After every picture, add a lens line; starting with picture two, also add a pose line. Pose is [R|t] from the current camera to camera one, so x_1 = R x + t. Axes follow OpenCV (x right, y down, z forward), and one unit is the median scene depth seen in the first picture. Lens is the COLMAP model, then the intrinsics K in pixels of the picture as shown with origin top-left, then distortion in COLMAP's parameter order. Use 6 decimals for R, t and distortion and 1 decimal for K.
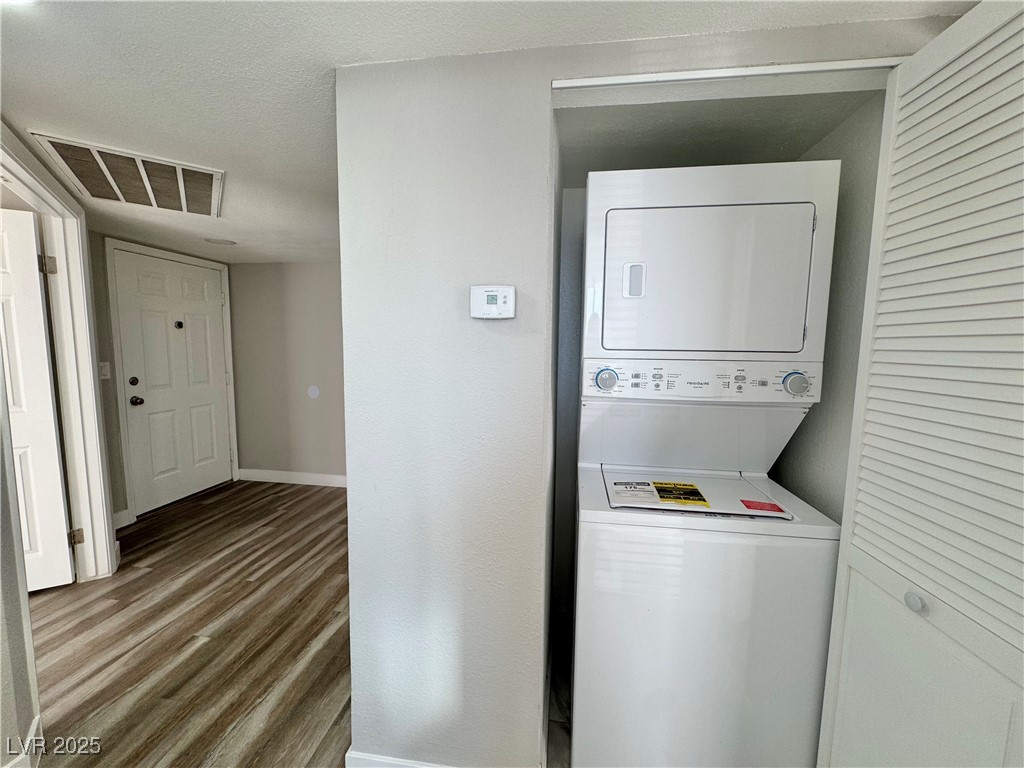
lens RADIAL K [[406.4, 0, 512.0], [0, 406.4, 384.0], [0, 0, 1]] dist [-0.002406, 0.000414]
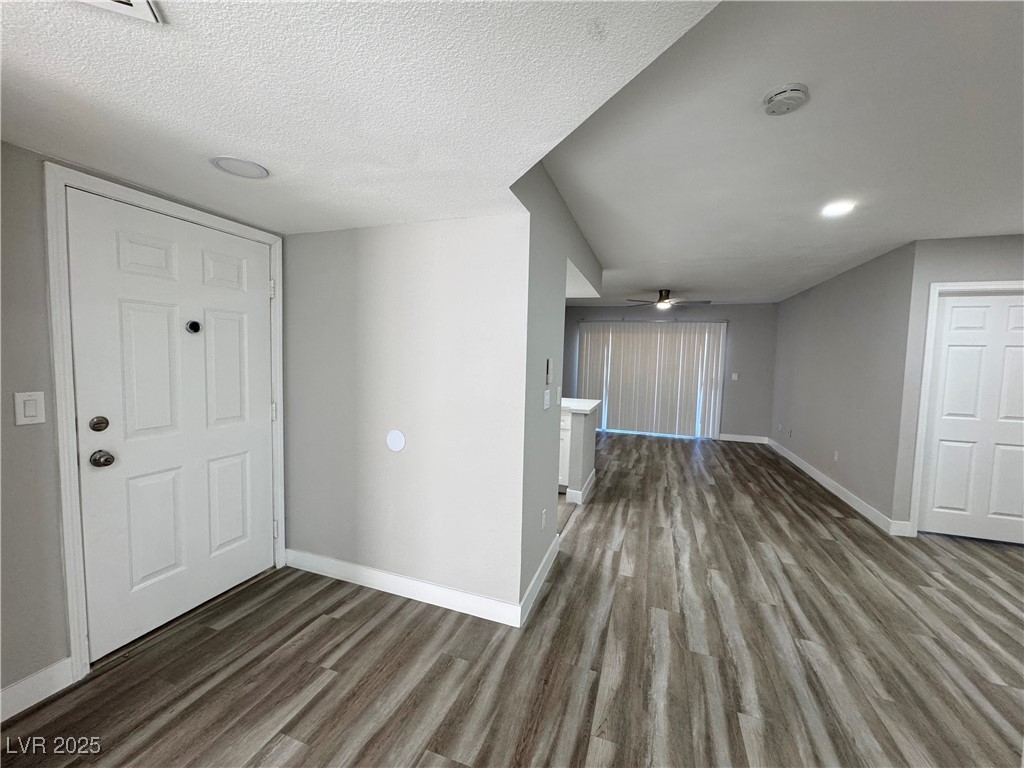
lens RADIAL K [[406.4, 0, 512.0], [0, 406.4, 384.0], [0, 0, 1]] dist [-0.002406, 0.000414]
pose [[0.979853, 0.028660, -0.197651, -0.219004], [-0.034665, 0.999034, -0.026991, -0.057253], [0.196686, 0.033299, 0.979901, 0.474667]]
